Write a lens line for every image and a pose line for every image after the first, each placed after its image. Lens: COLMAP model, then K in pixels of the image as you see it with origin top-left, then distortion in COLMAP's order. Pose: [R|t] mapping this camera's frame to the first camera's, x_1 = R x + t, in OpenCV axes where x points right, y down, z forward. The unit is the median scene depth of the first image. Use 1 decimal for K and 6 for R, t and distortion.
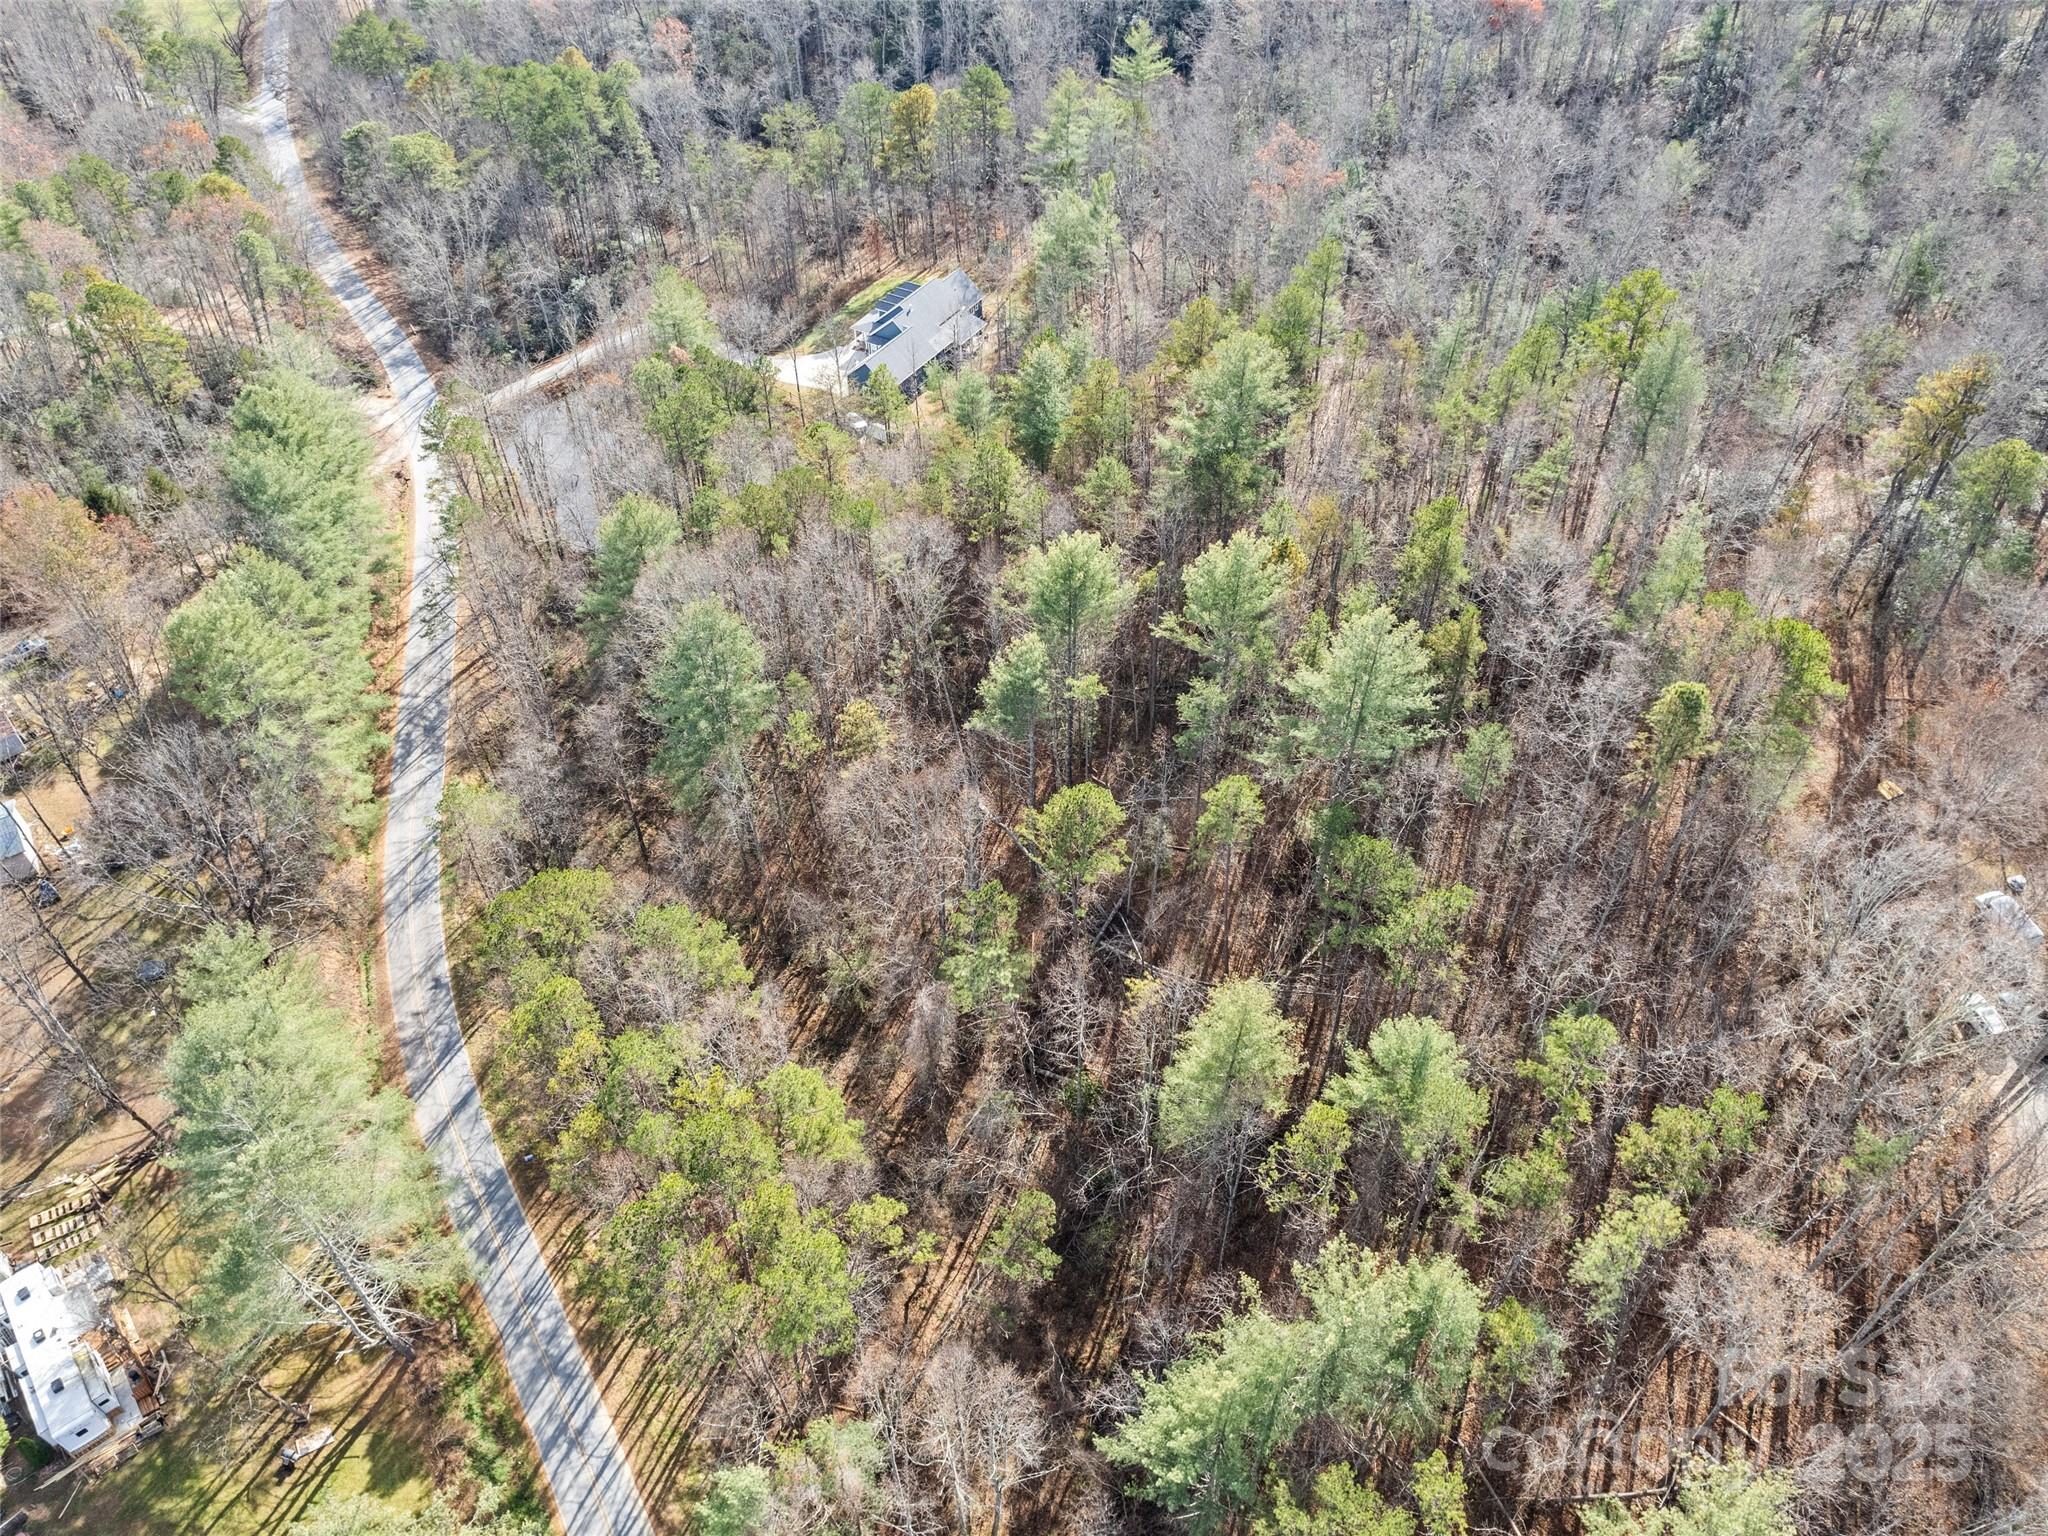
lens RADIAL K [[1494.0, 0, 1024.0], [0, 1494.0, 768.0], [0, 0, 1]] dist [-0.091779, 0.085625]
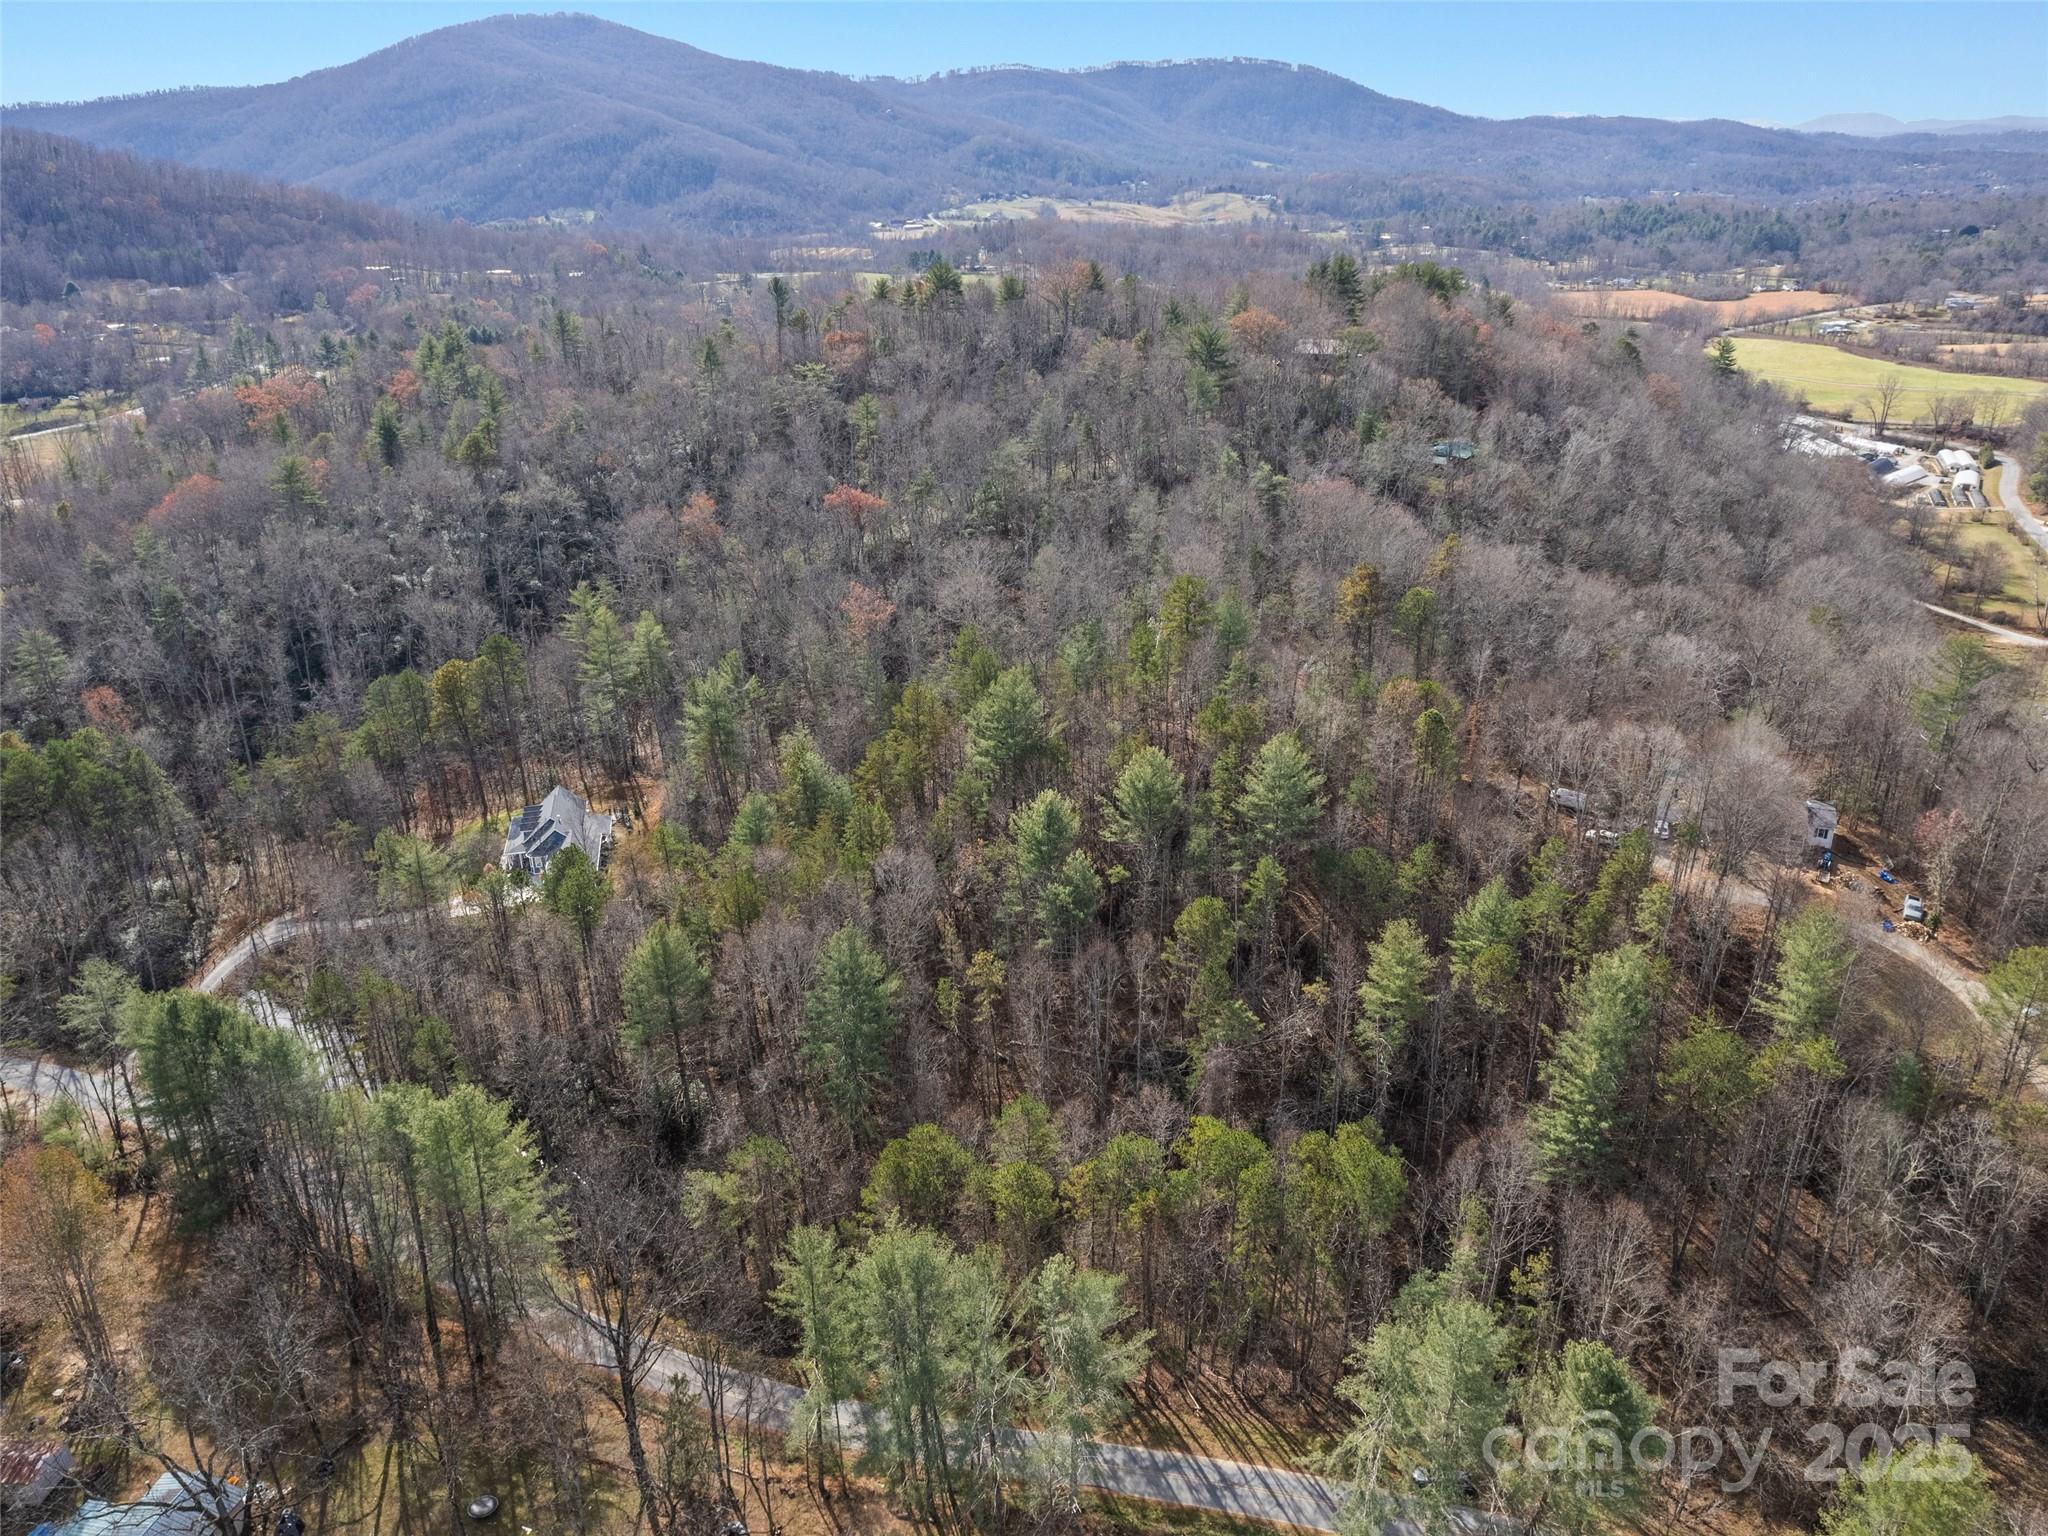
lens RADIAL K [[1494.0, 0, 1024.0], [0, 1494.0, 768.0], [0, 0, 1]] dist [-0.091779, 0.085625]
pose [[0.728575, -0.269619, 0.629670, -0.945990], [0.487484, 0.849884, -0.200142, 0.108373], [-0.481184, 0.452773, 0.750639, -0.084163]]
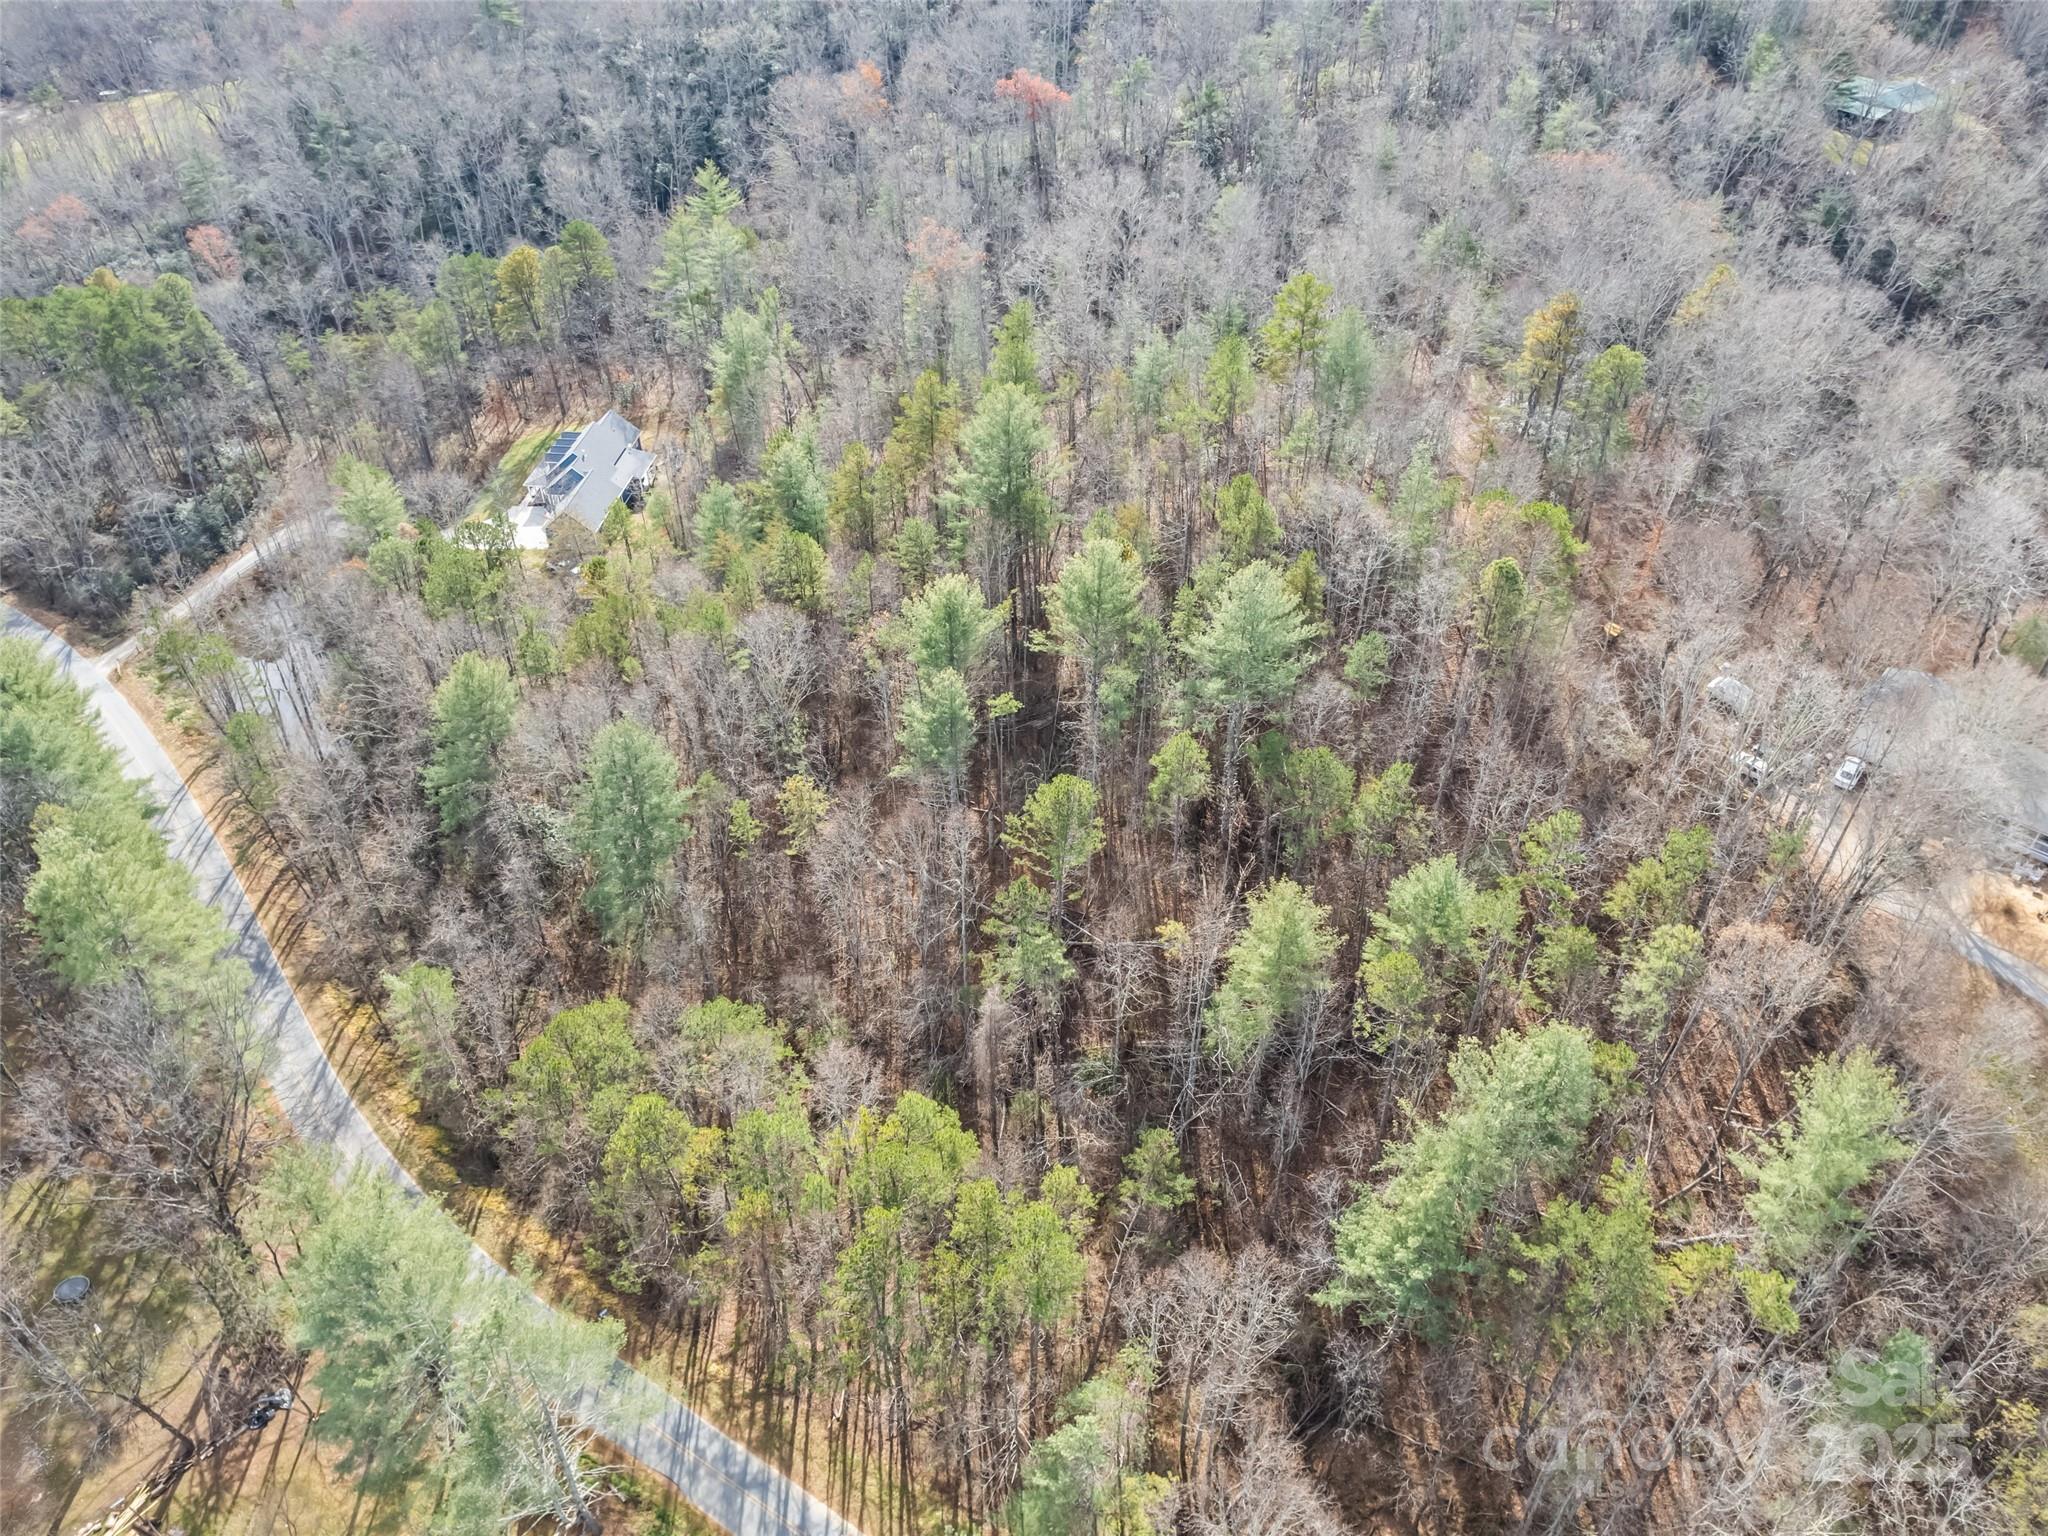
lens RADIAL K [[1494.0, 0, 1024.0], [0, 1494.0, 768.0], [0, 0, 1]] dist [-0.091779, 0.085625]
pose [[0.912022, -0.255014, 0.321221, -0.326544], [0.282036, 0.958580, -0.039760, 0.039848], [-0.297777, 0.126858, 0.946169, -0.043229]]
